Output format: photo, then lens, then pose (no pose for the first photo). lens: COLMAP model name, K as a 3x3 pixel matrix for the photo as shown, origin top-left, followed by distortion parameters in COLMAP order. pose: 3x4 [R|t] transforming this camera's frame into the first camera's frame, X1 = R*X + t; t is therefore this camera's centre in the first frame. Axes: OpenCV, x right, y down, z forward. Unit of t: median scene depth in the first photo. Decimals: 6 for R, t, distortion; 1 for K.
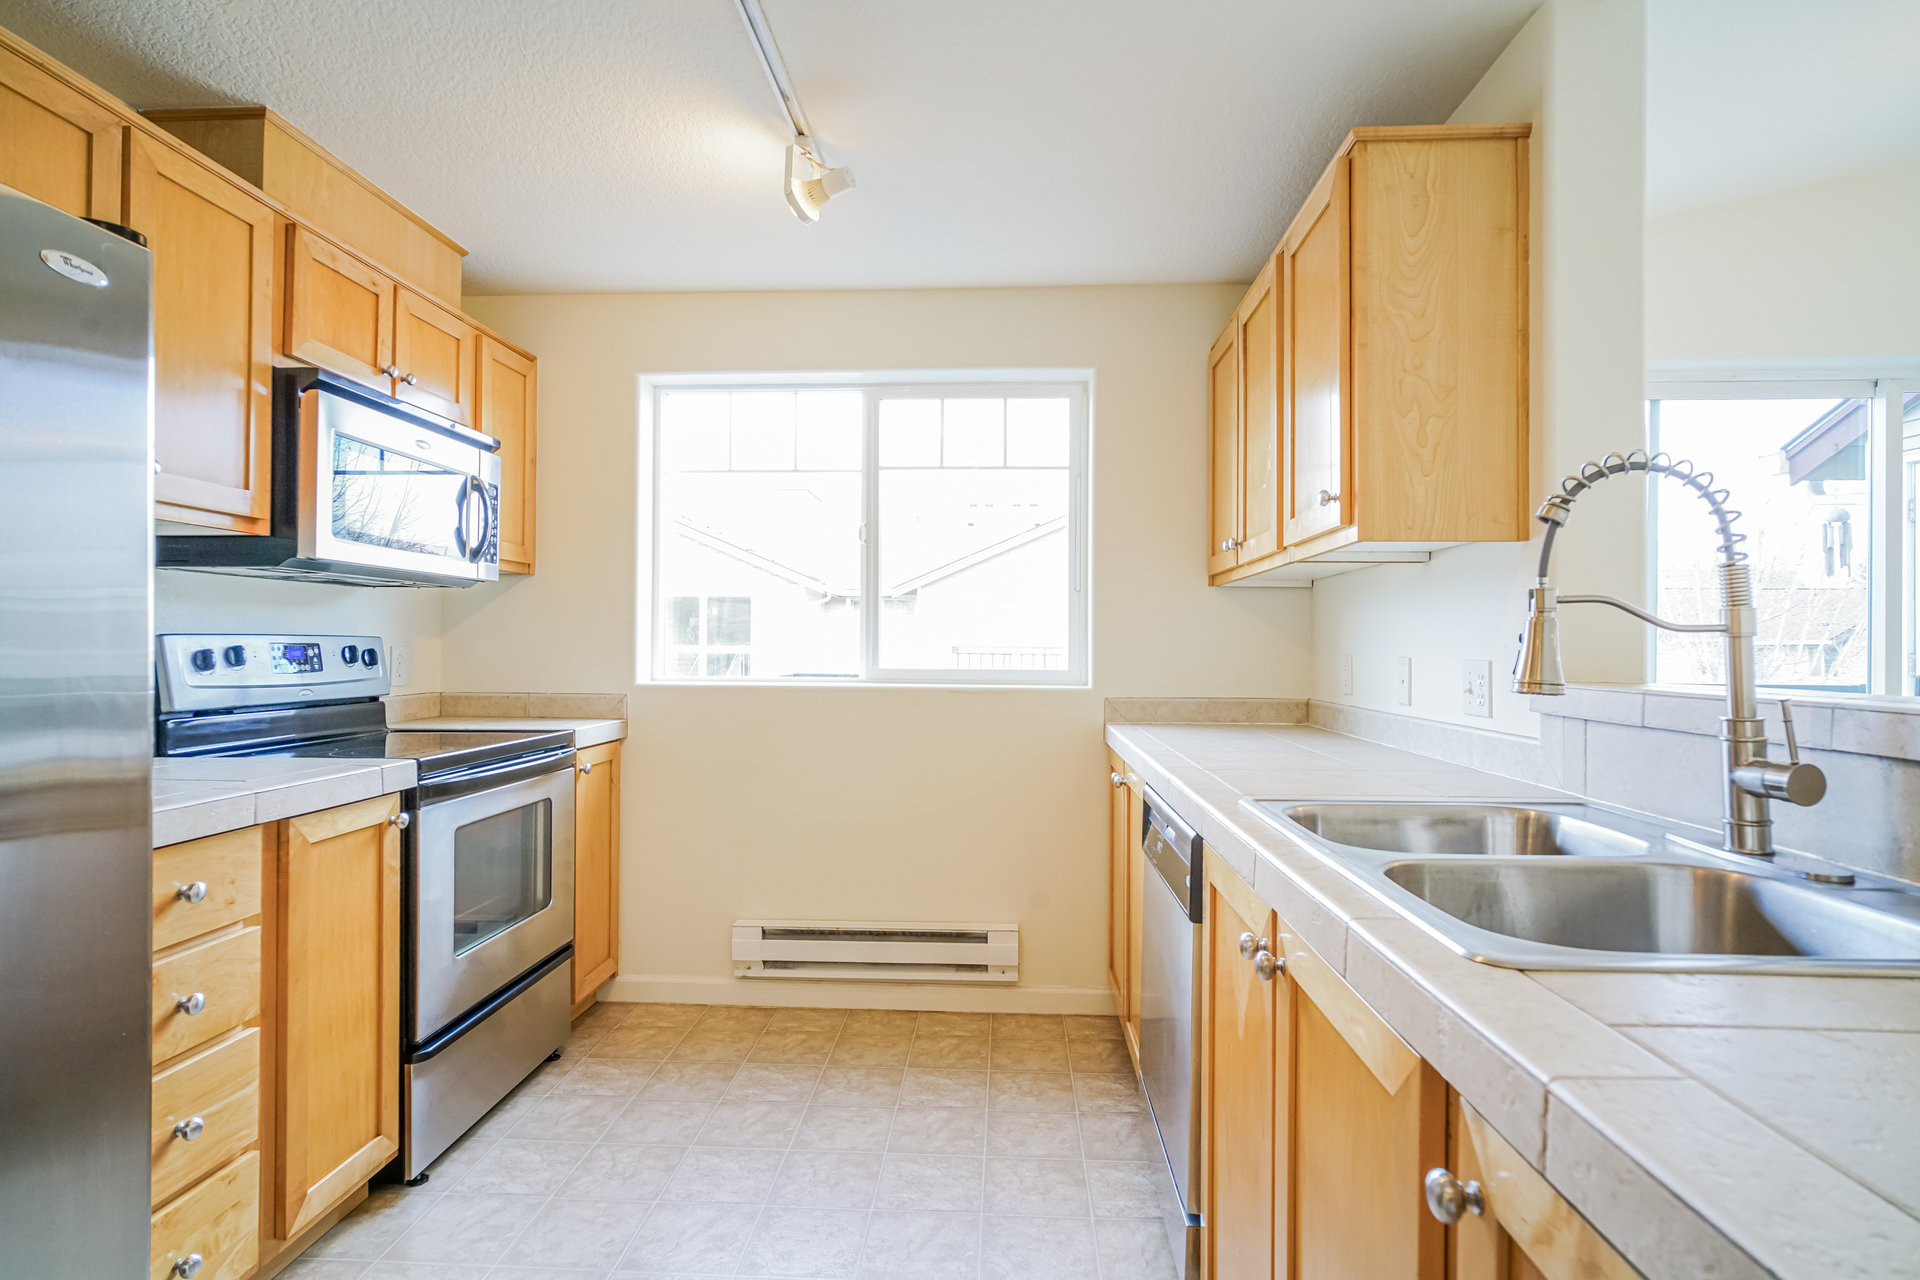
lens RADIAL K [[934.6, 0, 961.0], [0, 934.6, 641.9], [0, 0, 1]] dist [-0.000773, -0.000040]
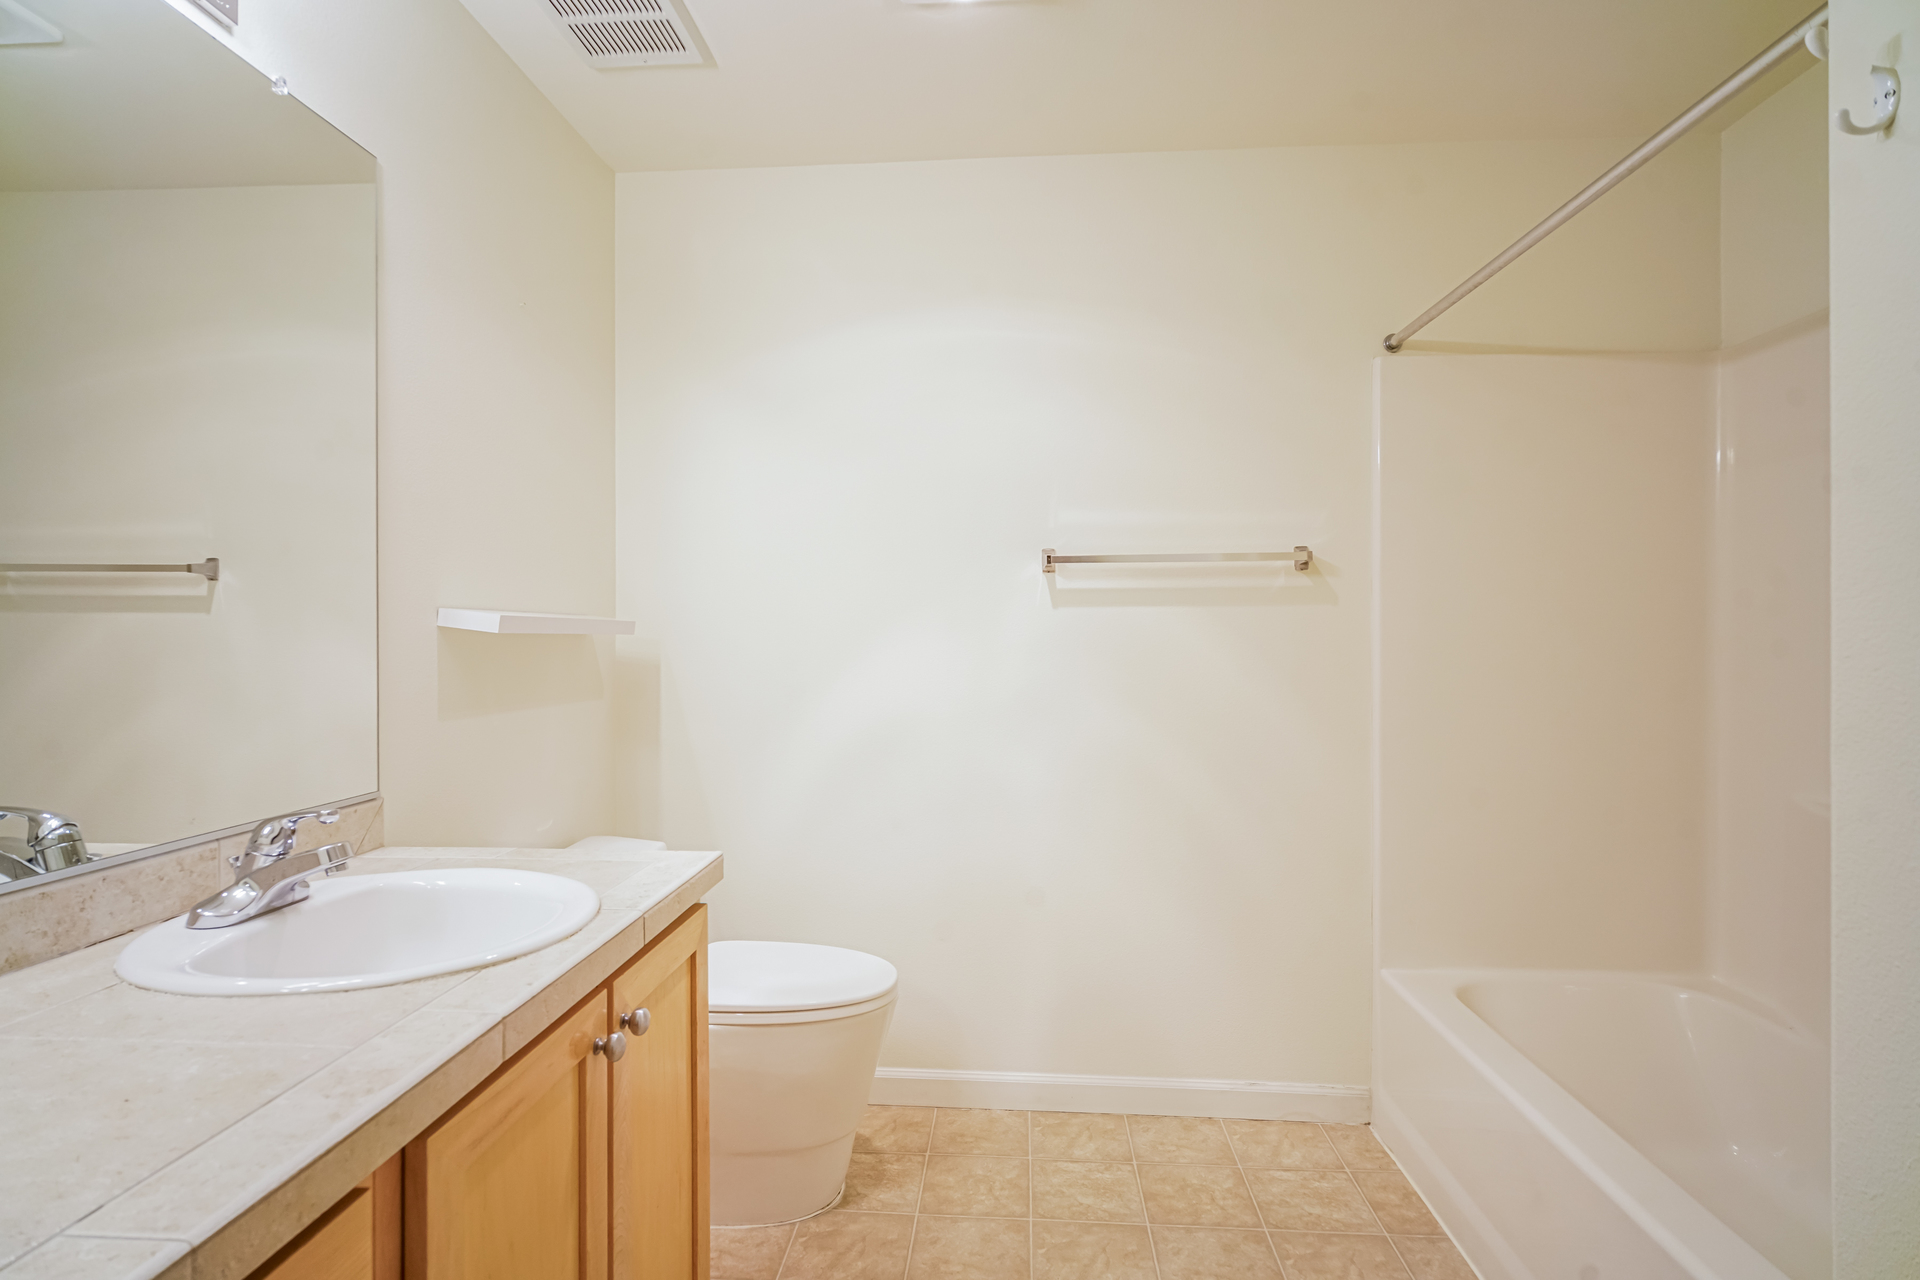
lens RADIAL K [[934.6, 0, 961.7], [0, 934.6, 637.9], [0, 0, 1]] dist [-0.000773, -0.000040]
pose [[-0.999839, -0.011302, 0.013949, 0.084677], [-0.011322, 0.999935, -0.001382, 0.014097], [-0.013932, -0.001539, -0.999902, 1.876555]]
